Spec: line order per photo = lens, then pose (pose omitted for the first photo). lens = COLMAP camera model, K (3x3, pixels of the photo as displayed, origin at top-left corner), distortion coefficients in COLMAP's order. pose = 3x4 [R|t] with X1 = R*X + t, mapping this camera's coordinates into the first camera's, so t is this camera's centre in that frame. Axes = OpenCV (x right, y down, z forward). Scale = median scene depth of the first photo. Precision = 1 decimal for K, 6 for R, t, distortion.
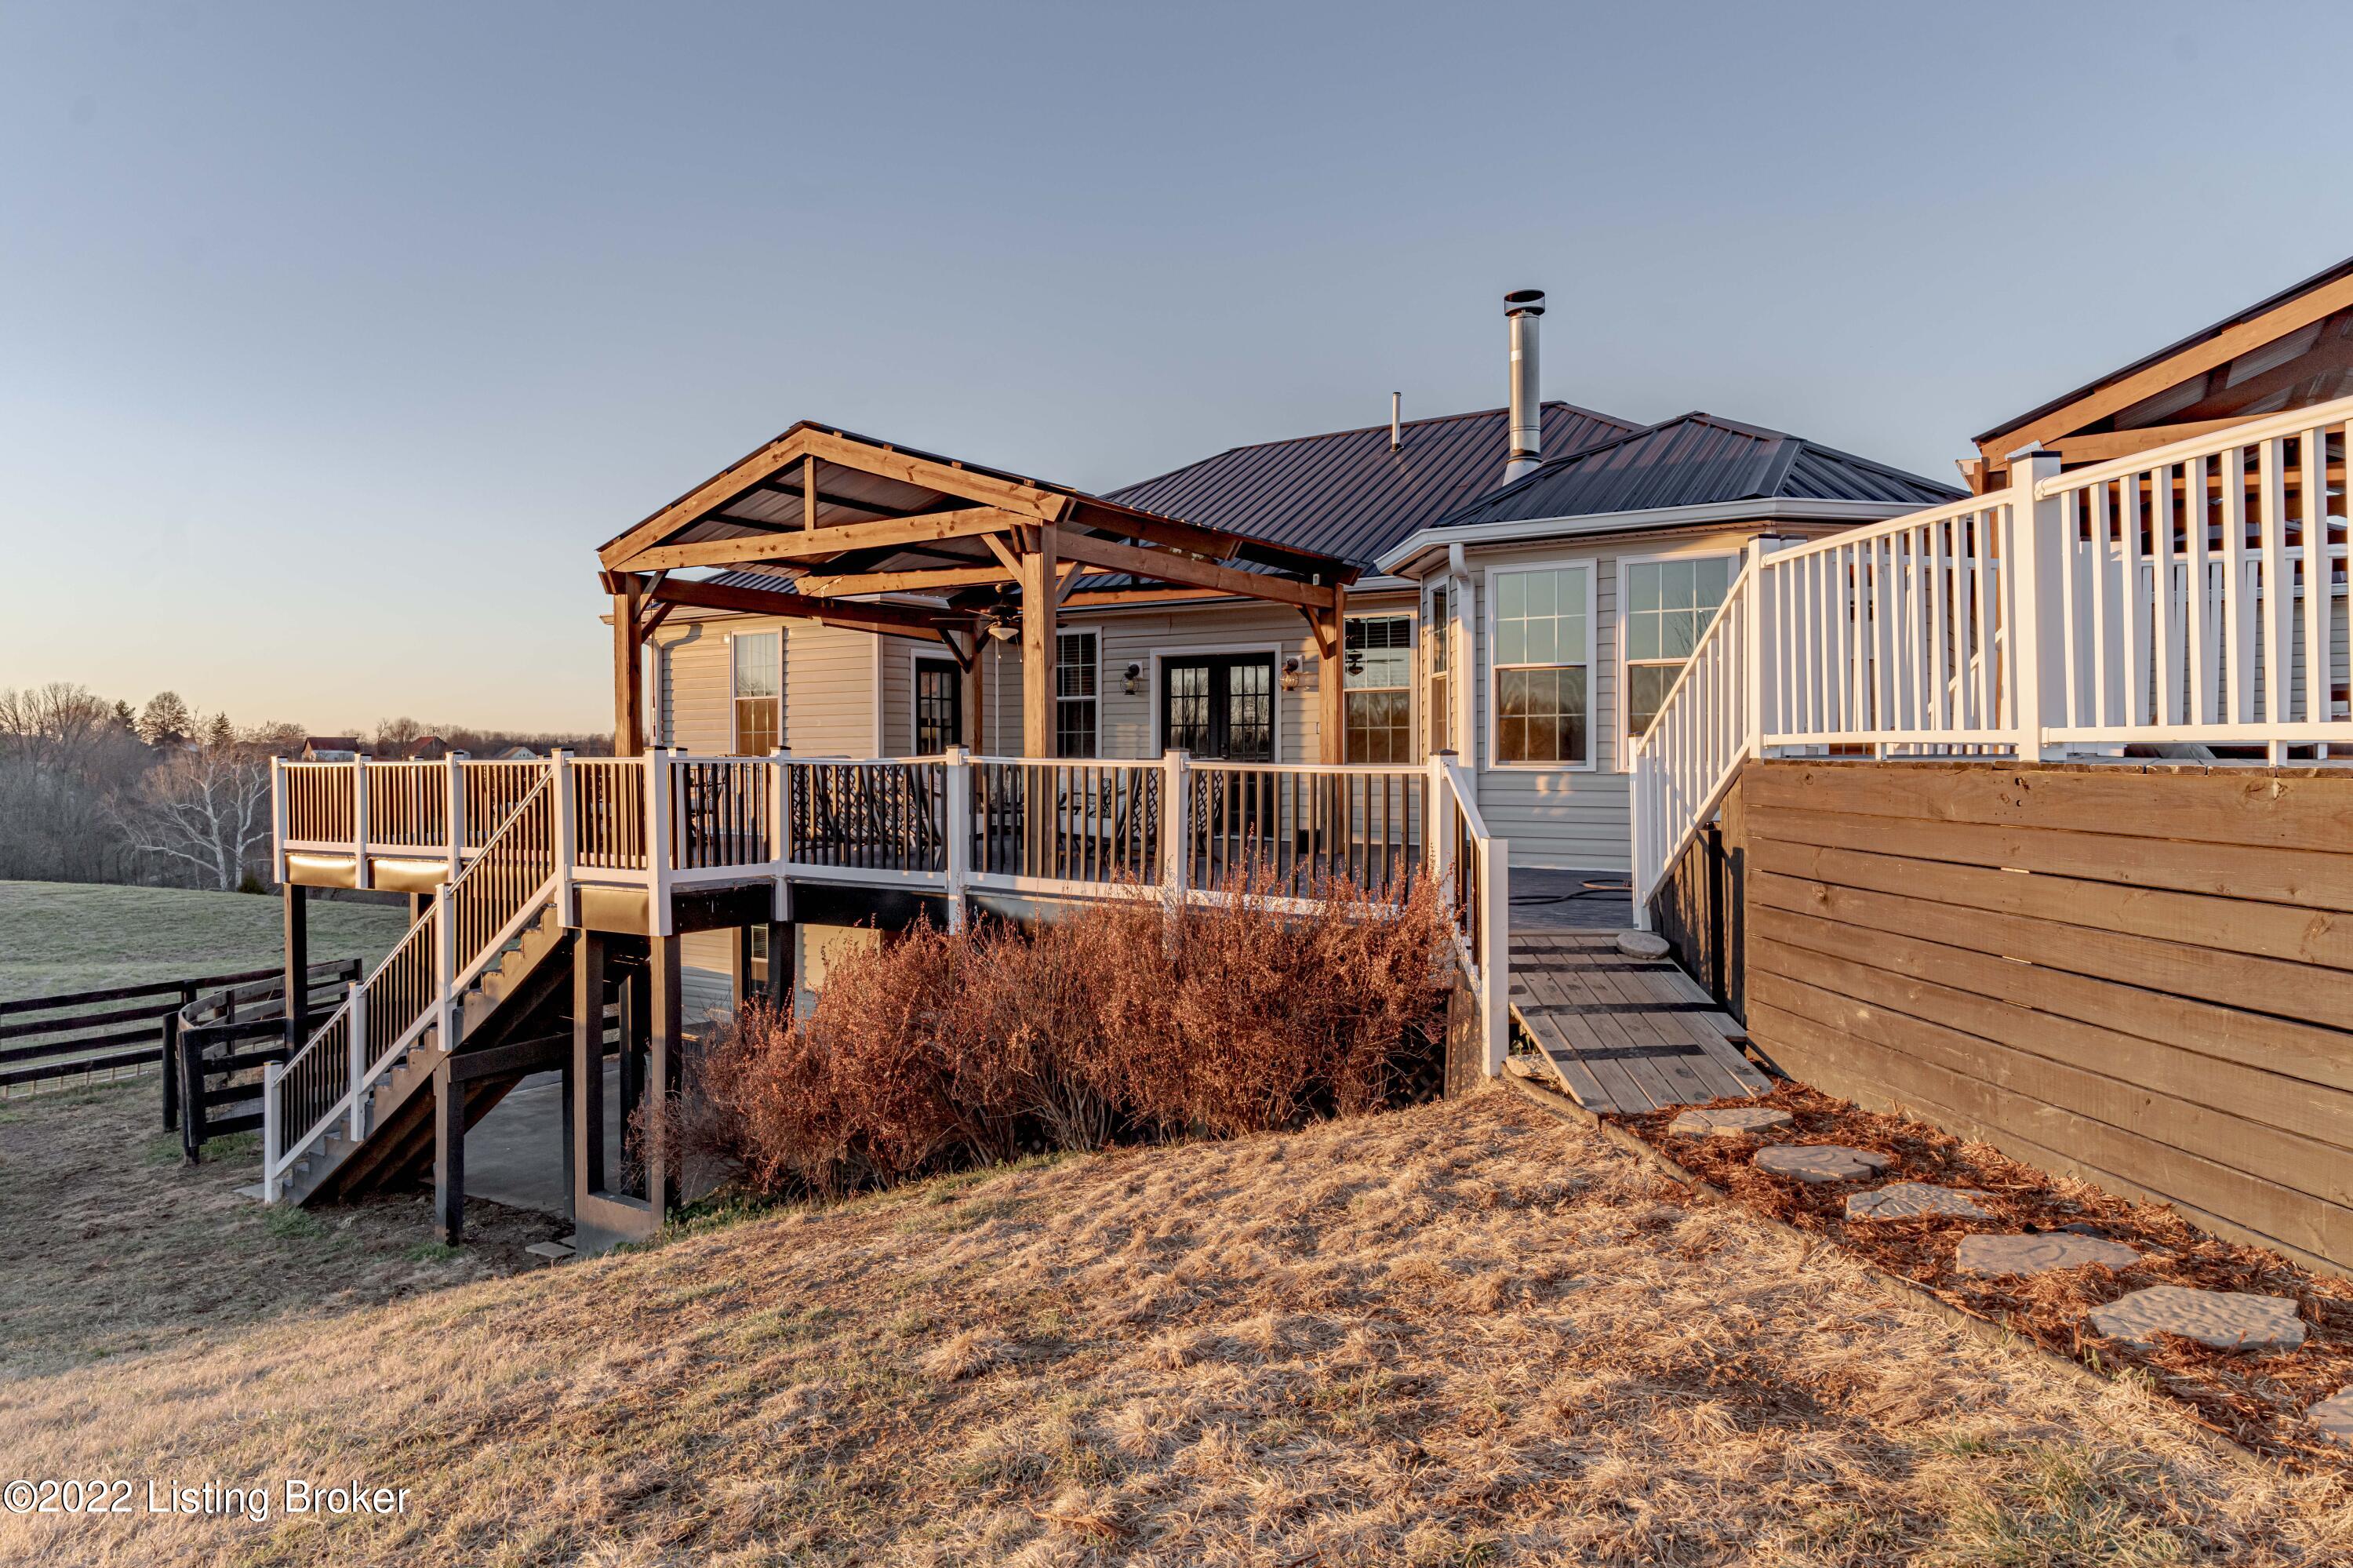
lens RADIAL K [[1493.8, 0, 1167.2], [0, 1493.8, 784.6], [0, 0, 1]] dist [0.004495, 0.000683]
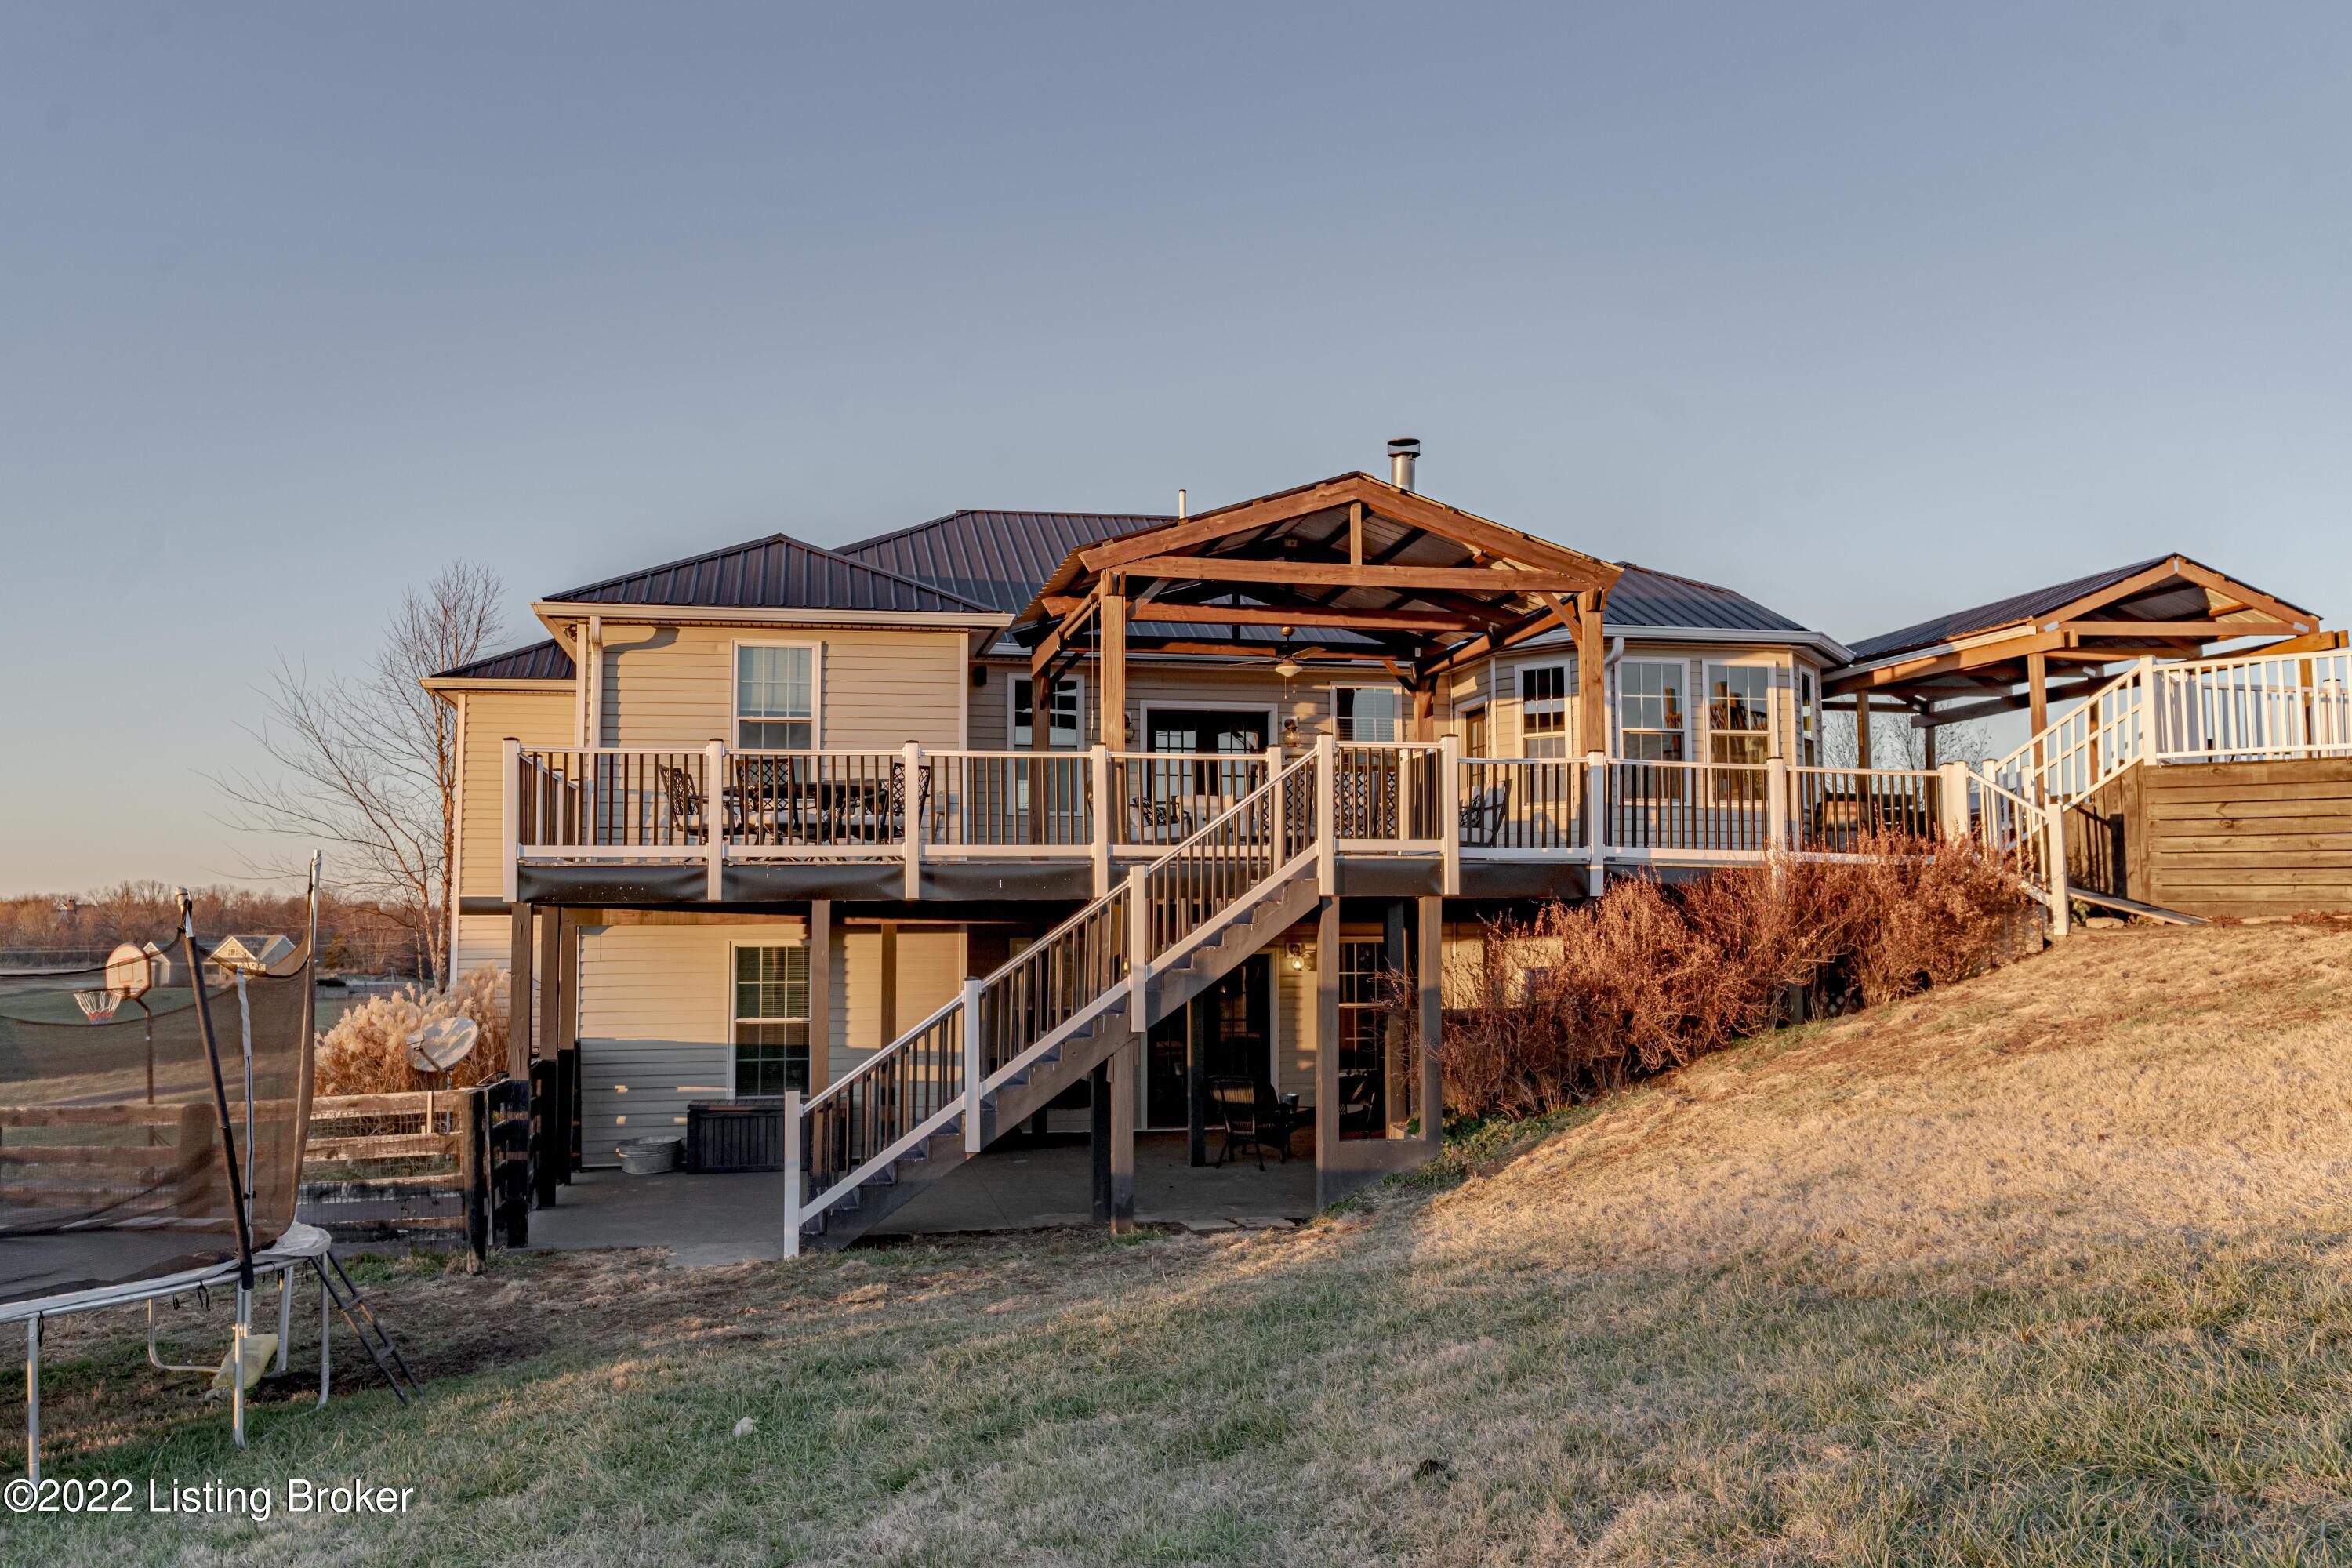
lens RADIAL K [[1871.4, 0, 1166.7], [0, 1871.4, 782.5], [0, 0, 1]] dist [0.017284, 0.002988]
pose [[0.708279, 0.055085, 0.703780, -1.363421], [0.012483, 0.995818, -0.090506, 0.126184], [-0.705822, 0.072888, 0.704629, 0.102812]]
